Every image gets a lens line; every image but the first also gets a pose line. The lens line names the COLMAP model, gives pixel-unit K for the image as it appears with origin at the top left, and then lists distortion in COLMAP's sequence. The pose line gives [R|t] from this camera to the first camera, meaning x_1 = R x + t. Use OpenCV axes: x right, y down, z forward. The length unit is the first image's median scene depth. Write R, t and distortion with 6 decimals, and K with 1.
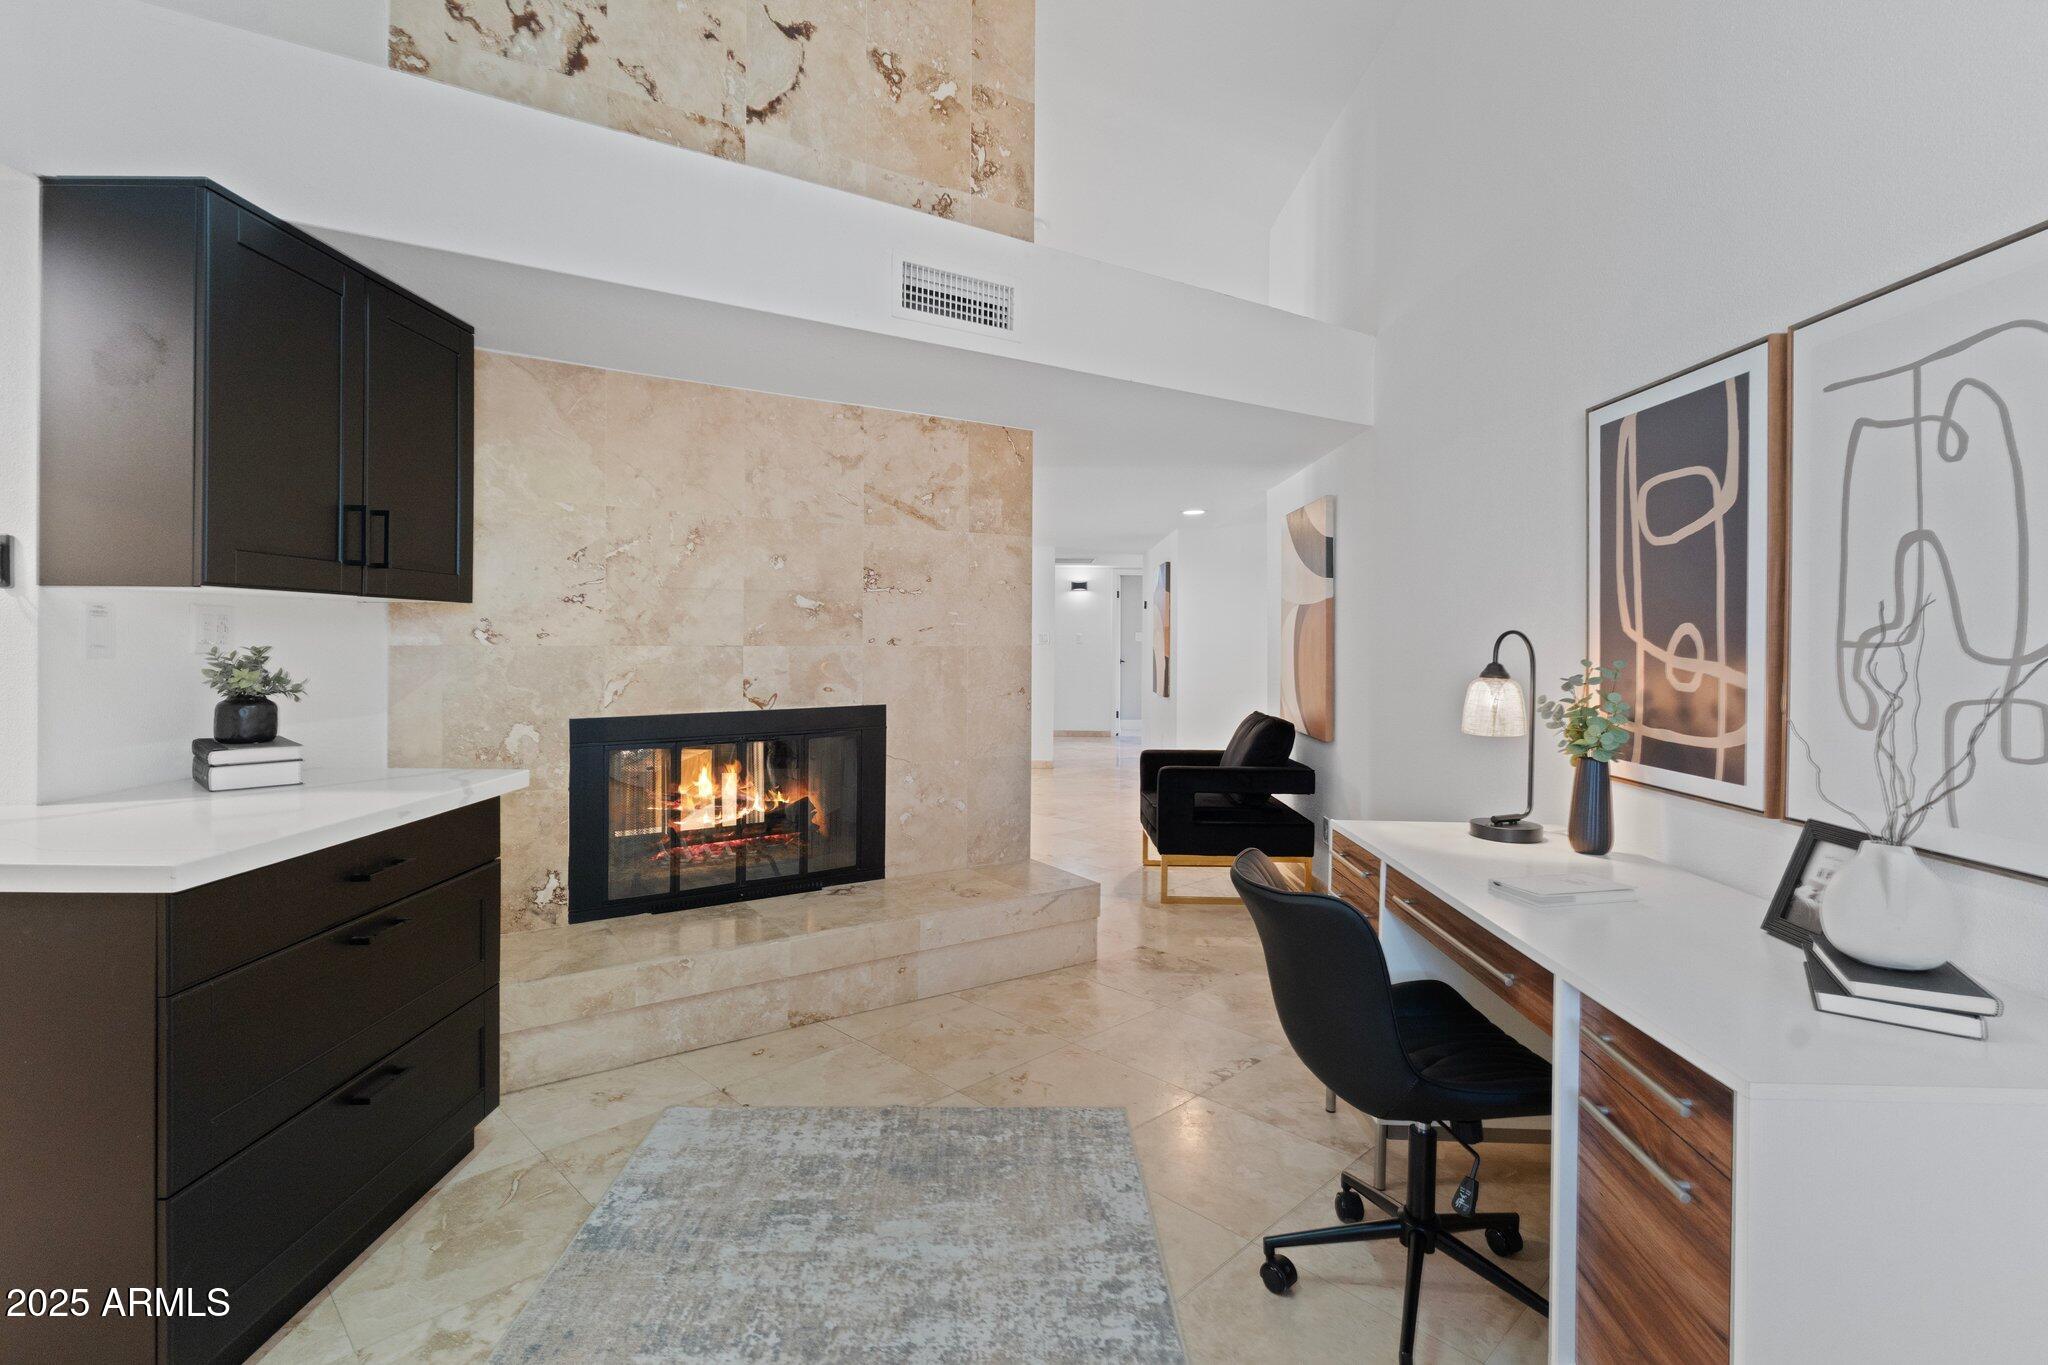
lens RADIAL K [[980.9, 0, 1024.4], [0, 980.9, 641.5], [0, 0, 1]] dist [-0.000523, 0.000582]
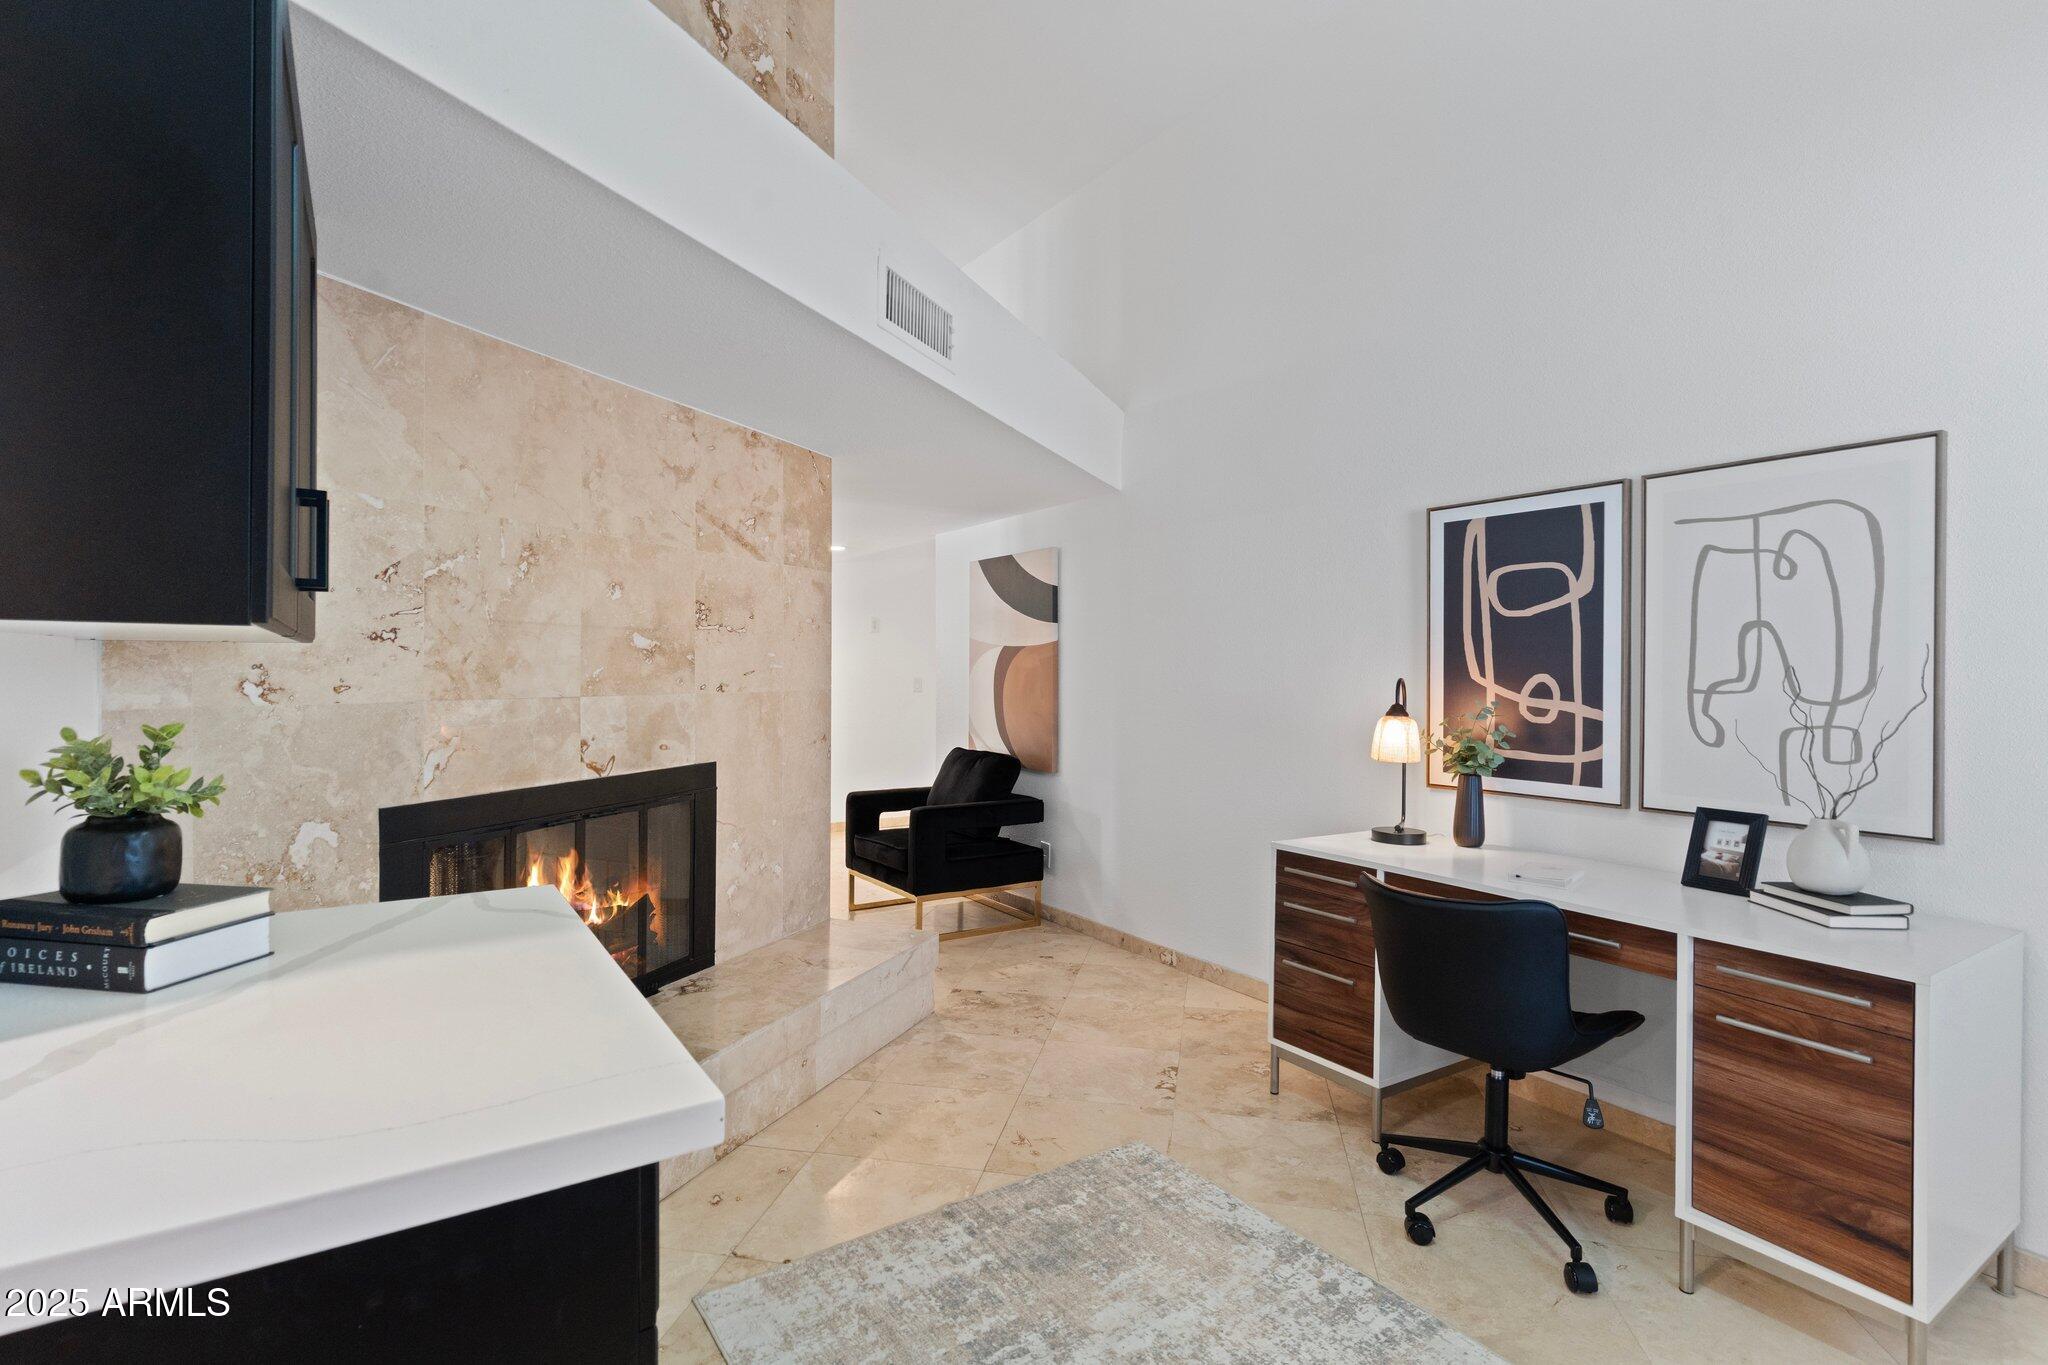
lens RADIAL K [[972.4, 0, 1022.3], [0, 972.4, 673.1], [0, 0, 1]] dist [-0.004191, 0.005286]
pose [[0.828920, -0.003749, 0.559354, -0.467899], [0.002570, 0.999993, 0.002894, -0.017259], [-0.559361, -0.000961, 0.828924, 0.176115]]
